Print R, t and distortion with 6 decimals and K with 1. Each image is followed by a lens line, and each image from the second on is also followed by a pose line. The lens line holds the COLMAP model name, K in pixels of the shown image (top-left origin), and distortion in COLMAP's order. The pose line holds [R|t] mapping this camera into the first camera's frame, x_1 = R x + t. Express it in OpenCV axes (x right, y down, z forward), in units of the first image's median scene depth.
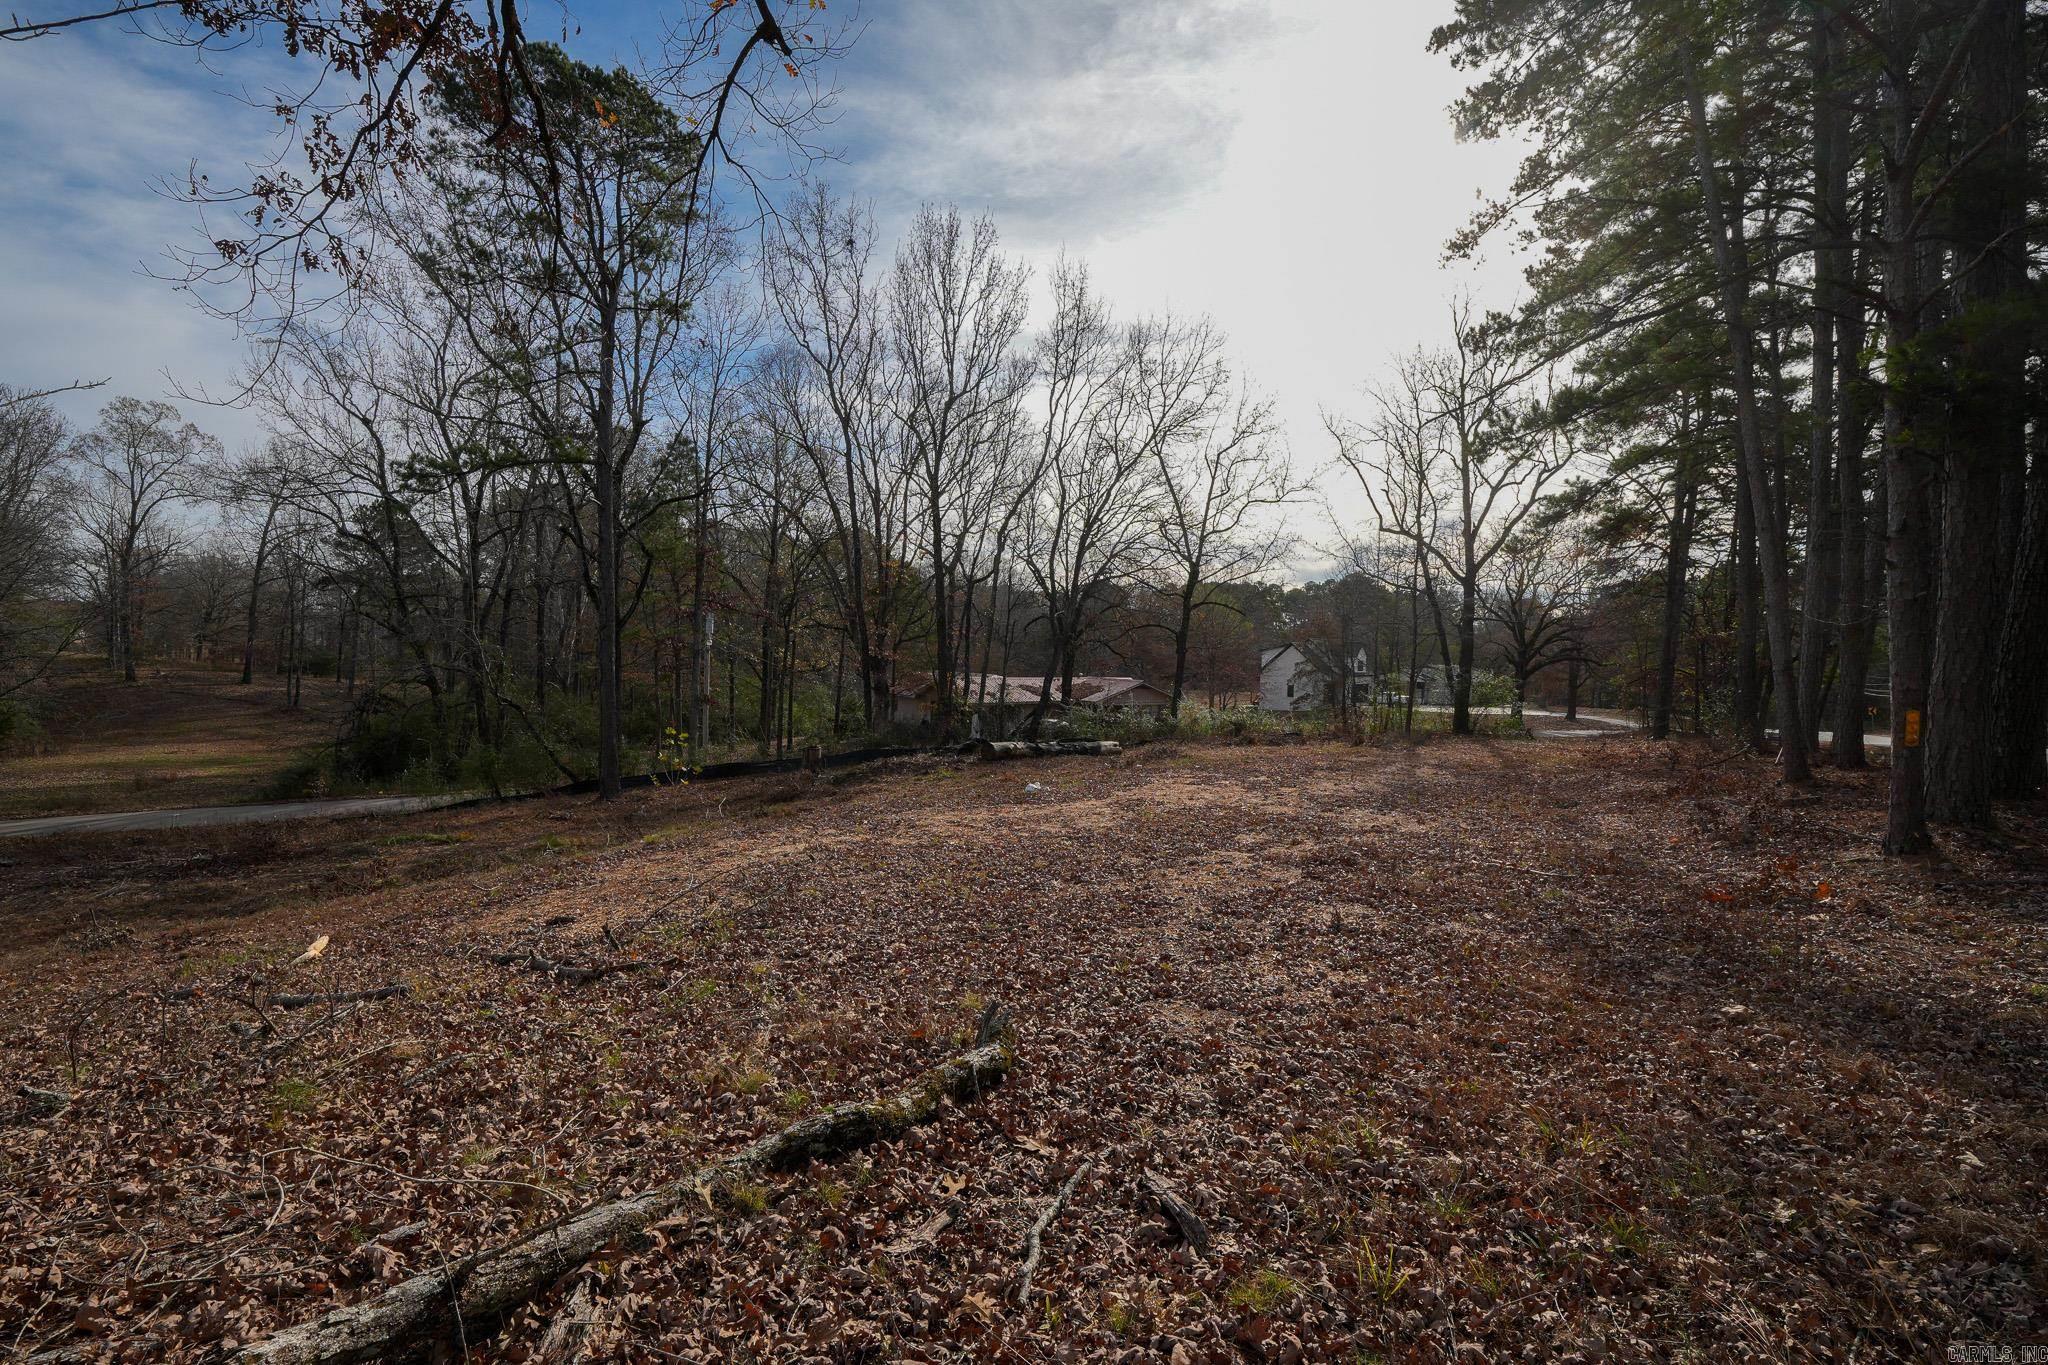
lens RADIAL K [[1094.5, 0, 1024.8], [0, 1094.5, 683.8], [0, 0, 1]] dist [-0.001249, -0.000251]
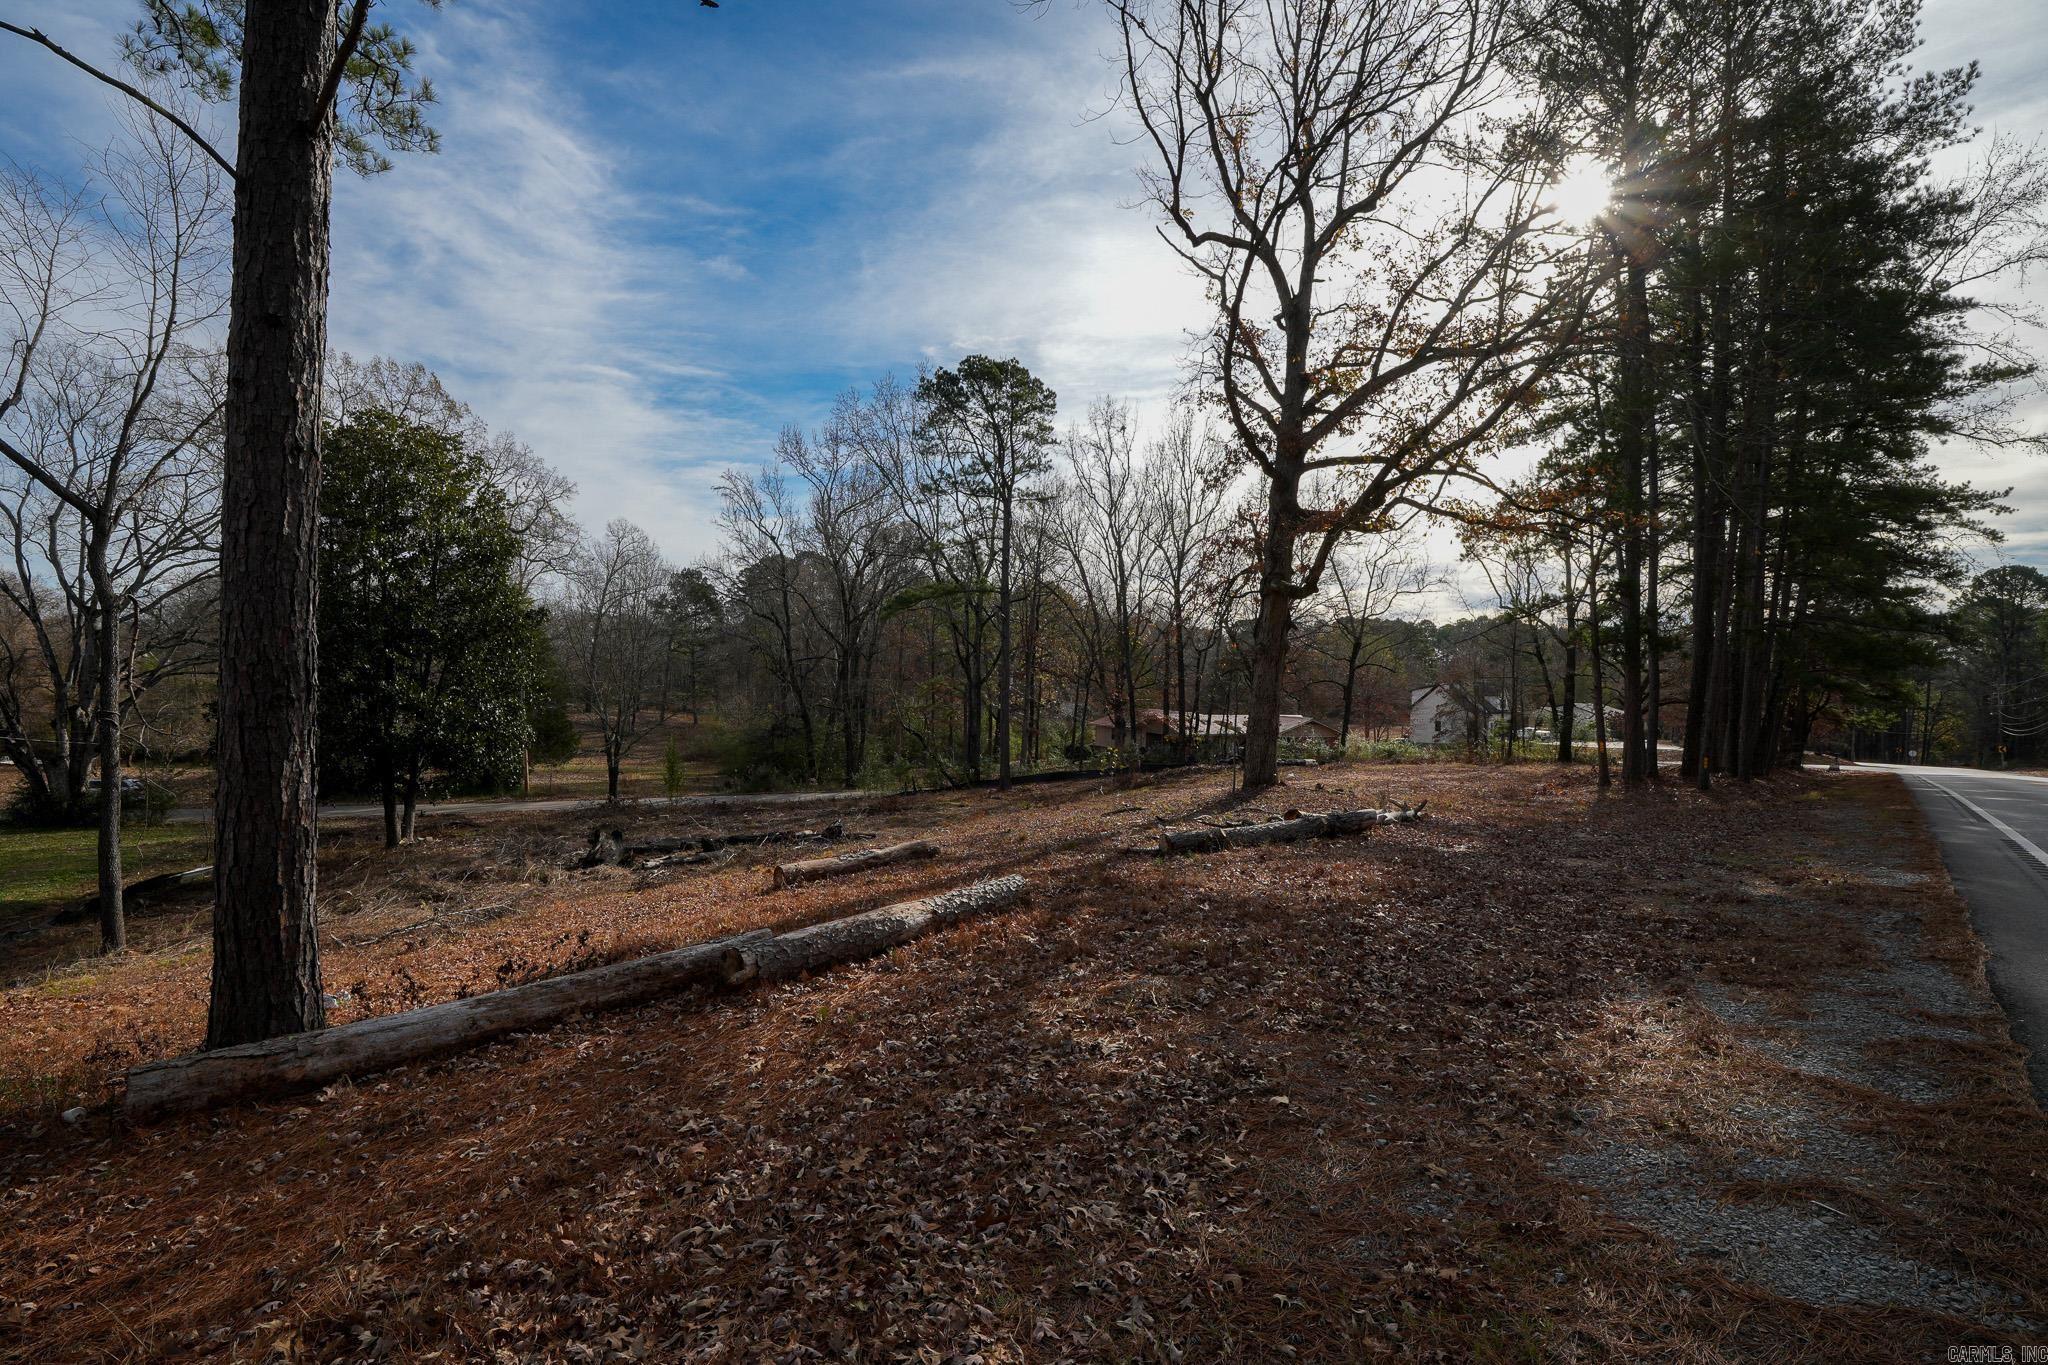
lens RADIAL K [[1094.5, 0, 1022.7], [0, 1094.5, 685.9], [0, 0, 1]] dist [-0.001249, -0.000251]
pose [[0.991429, 0.004058, -0.130586, -0.083104], [-0.007363, 0.999664, -0.024835, -0.008492], [0.130441, 0.025583, 0.991126, -0.423751]]
